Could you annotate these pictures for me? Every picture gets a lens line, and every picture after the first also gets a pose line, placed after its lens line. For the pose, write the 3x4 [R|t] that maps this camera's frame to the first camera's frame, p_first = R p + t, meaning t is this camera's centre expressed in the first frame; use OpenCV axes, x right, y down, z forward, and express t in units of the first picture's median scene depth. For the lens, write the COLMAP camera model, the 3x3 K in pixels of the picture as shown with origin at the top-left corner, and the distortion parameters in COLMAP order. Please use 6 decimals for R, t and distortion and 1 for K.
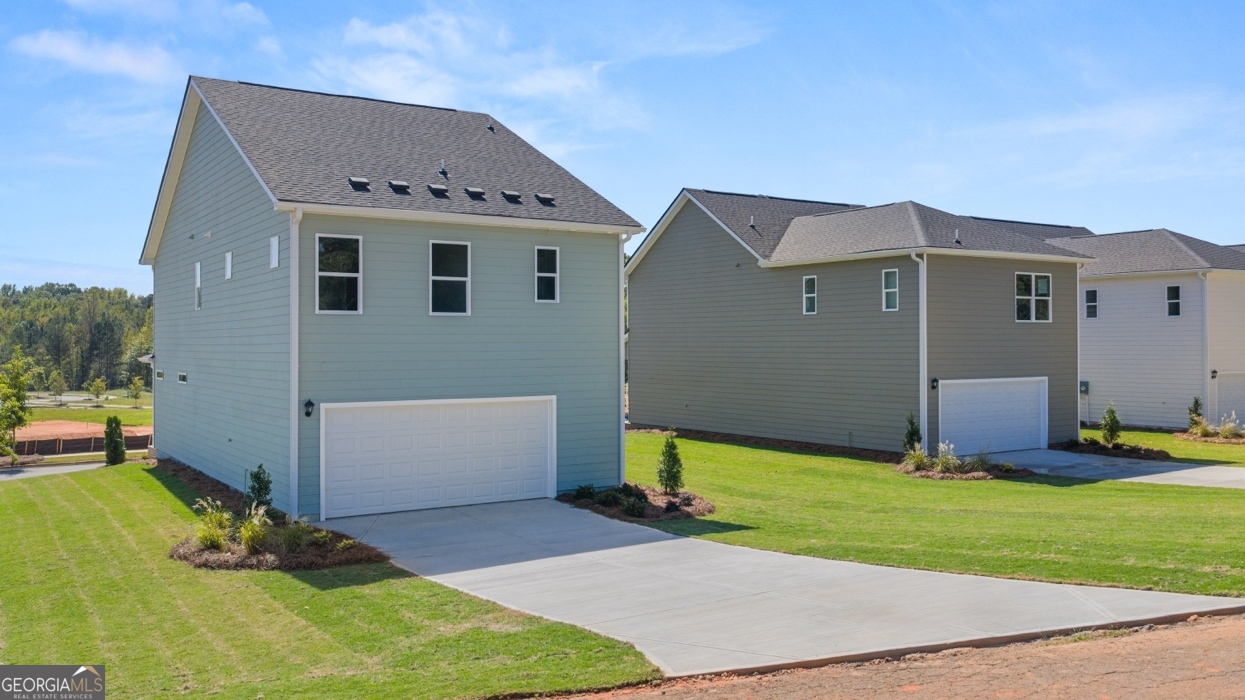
lens RADIAL K [[1032.2, 0, 622.5], [0, 1032.2, 350.0], [0, 0, 1]] dist [0.034308, -0.063035]
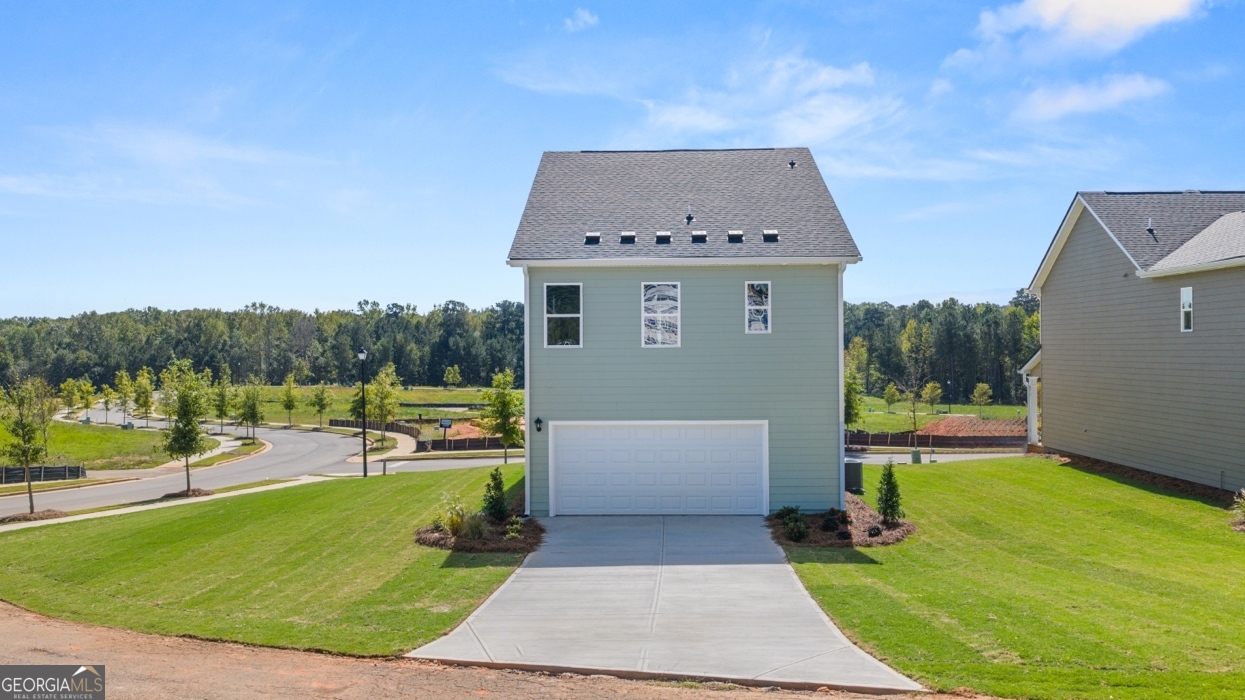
lens RADIAL K [[1032.2, 0, 622.5], [0, 1032.2, 350.0], [0, 0, 1]] dist [0.034308, -0.063035]
pose [[0.826562, -0.001208, -0.562844, 0.401854], [0.000279, 0.999998, -0.001736, -0.026185], [0.562846, 0.001278, 0.826561, 0.030561]]
